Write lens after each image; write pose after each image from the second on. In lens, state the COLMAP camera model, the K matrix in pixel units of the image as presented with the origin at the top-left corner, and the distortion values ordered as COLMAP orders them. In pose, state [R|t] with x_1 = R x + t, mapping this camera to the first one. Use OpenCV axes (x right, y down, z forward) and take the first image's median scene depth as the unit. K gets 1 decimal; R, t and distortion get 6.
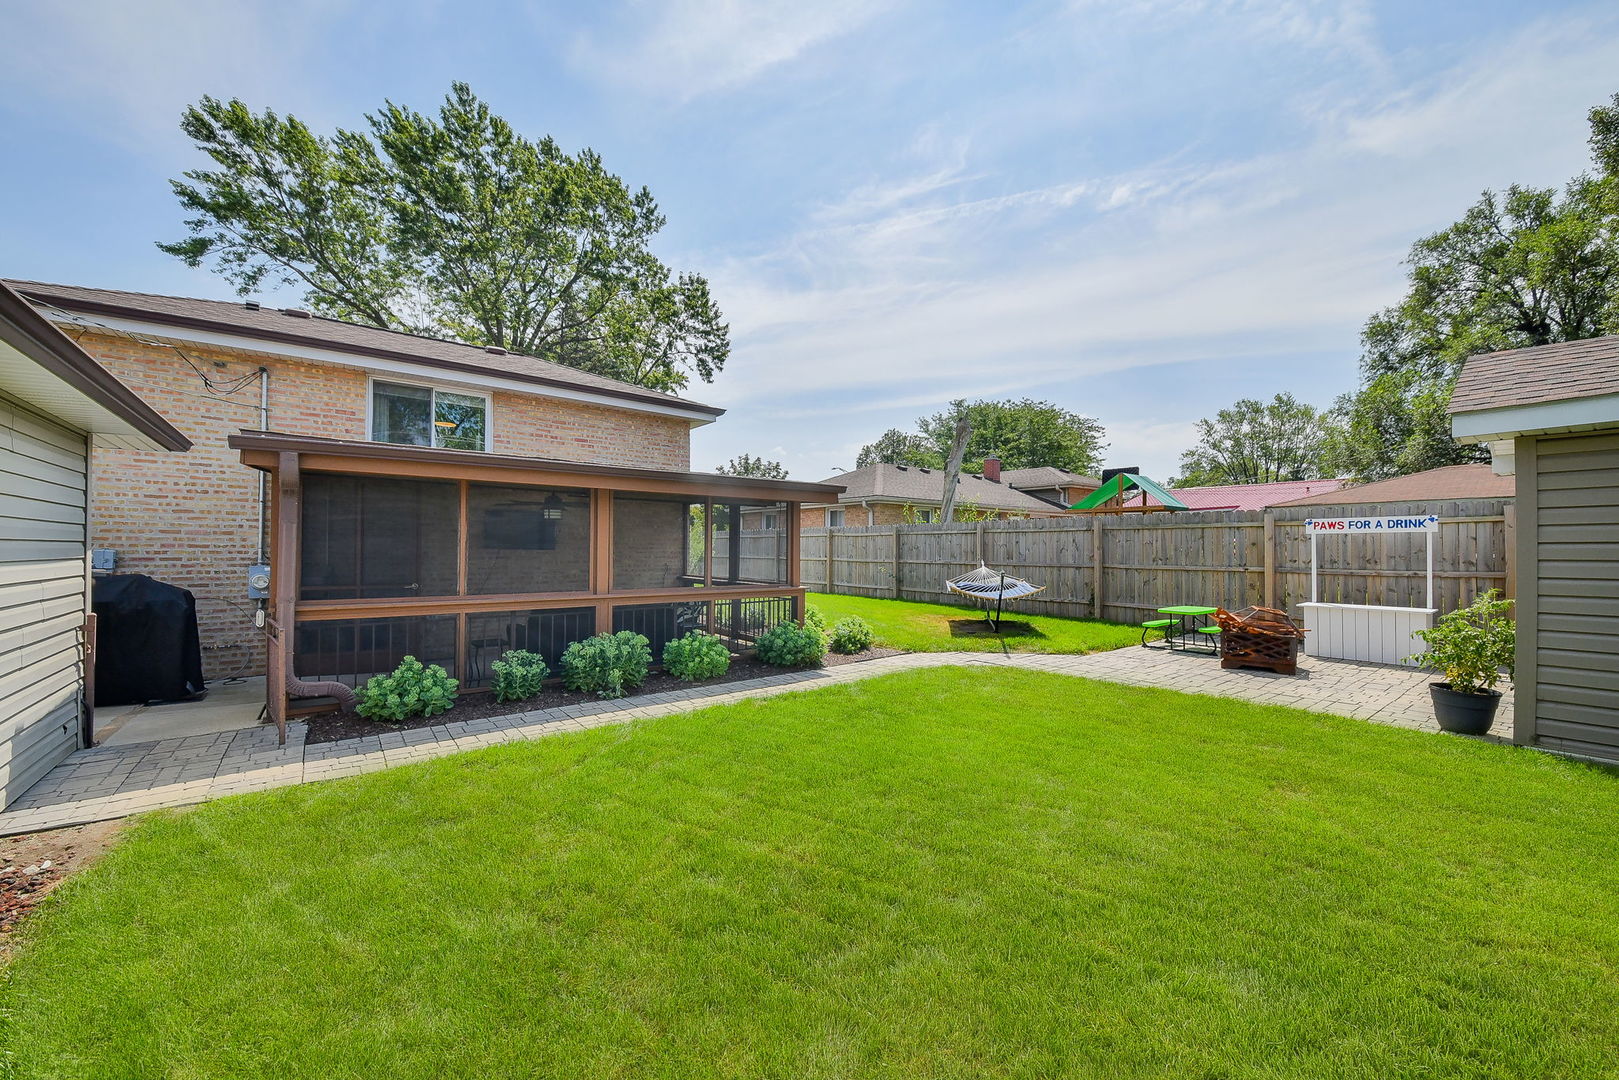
lens RADIAL K [[614.5, 0, 798.2], [0, 614.5, 546.3], [0, 0, 1]] dist [0.000469, -0.010698]
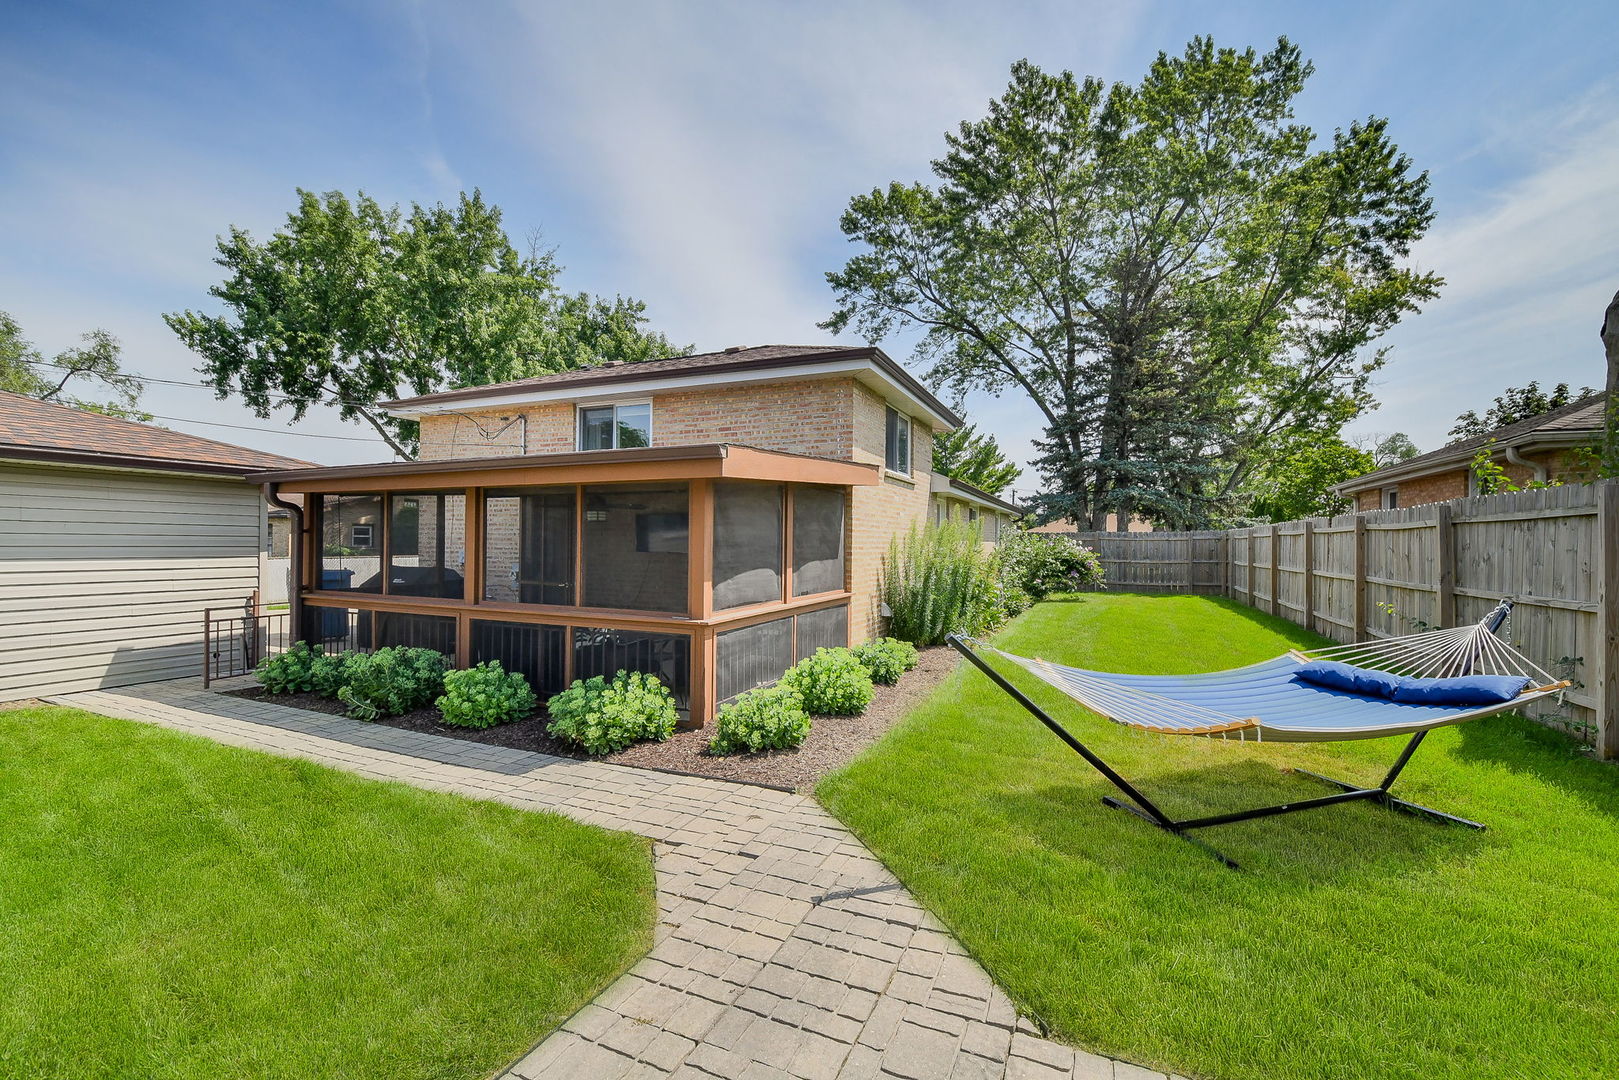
lens RADIAL K [[663.3, 0, 828.8], [0, 663.3, 532.6], [0, 0, 1]] dist [-0.000846, -0.000602]
pose [[0.483652, -0.017400, -0.875087, 0.219022], [-0.001405, 0.999786, -0.020657, -0.002591], [0.875259, 0.011220, 0.483524, 0.273227]]
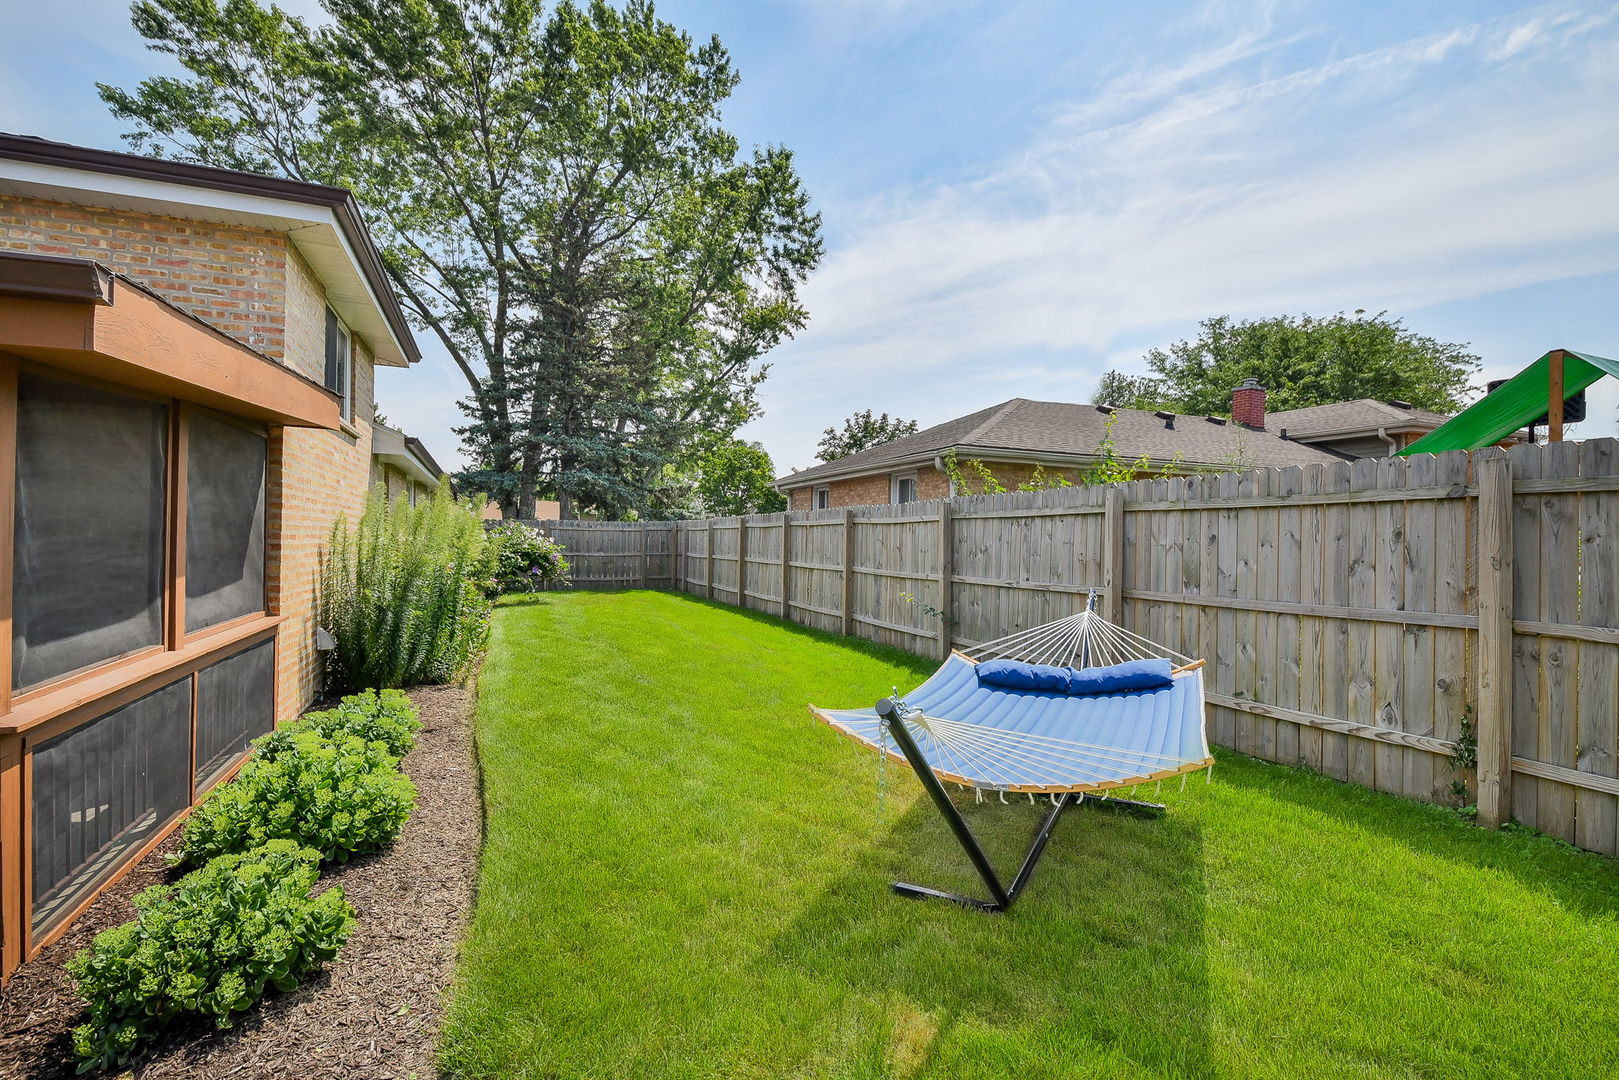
lens RADIAL K [[743.4, 0, 806.9], [0, 743.4, 542.0], [0, 0, 1]] dist [0.014921, -0.021639]
pose [[0.962974, 0.008444, -0.269460, 0.131967], [-0.008002, 0.999964, 0.002738, -0.002016], [0.269474, -0.000480, 0.963008, 0.281157]]
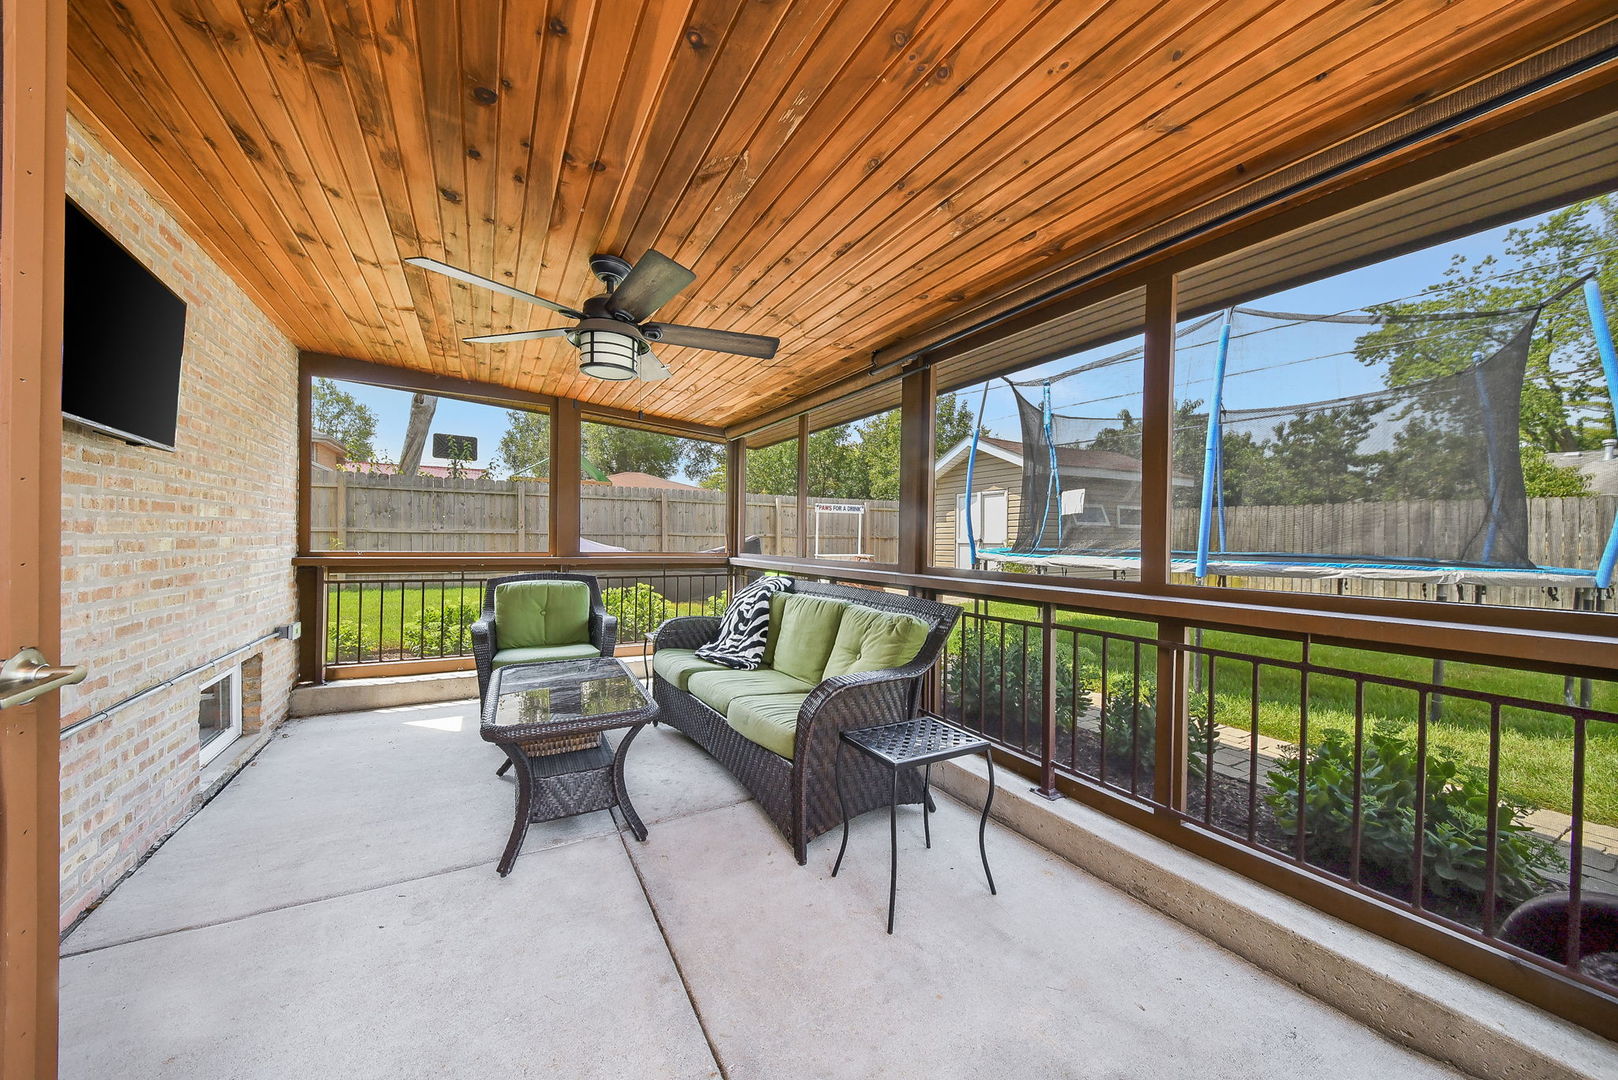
lens RADIAL K [[566.1, 0, 805.7], [0, 566.1, 544.3], [0, 0, 1]] dist [0.027944, -0.005586]
pose [[0.139587, -0.016699, 0.990069, -0.225067], [-0.014719, 0.999712, 0.018937, 0.012367], [-0.990100, -0.017217, 0.139301, 0.283984]]
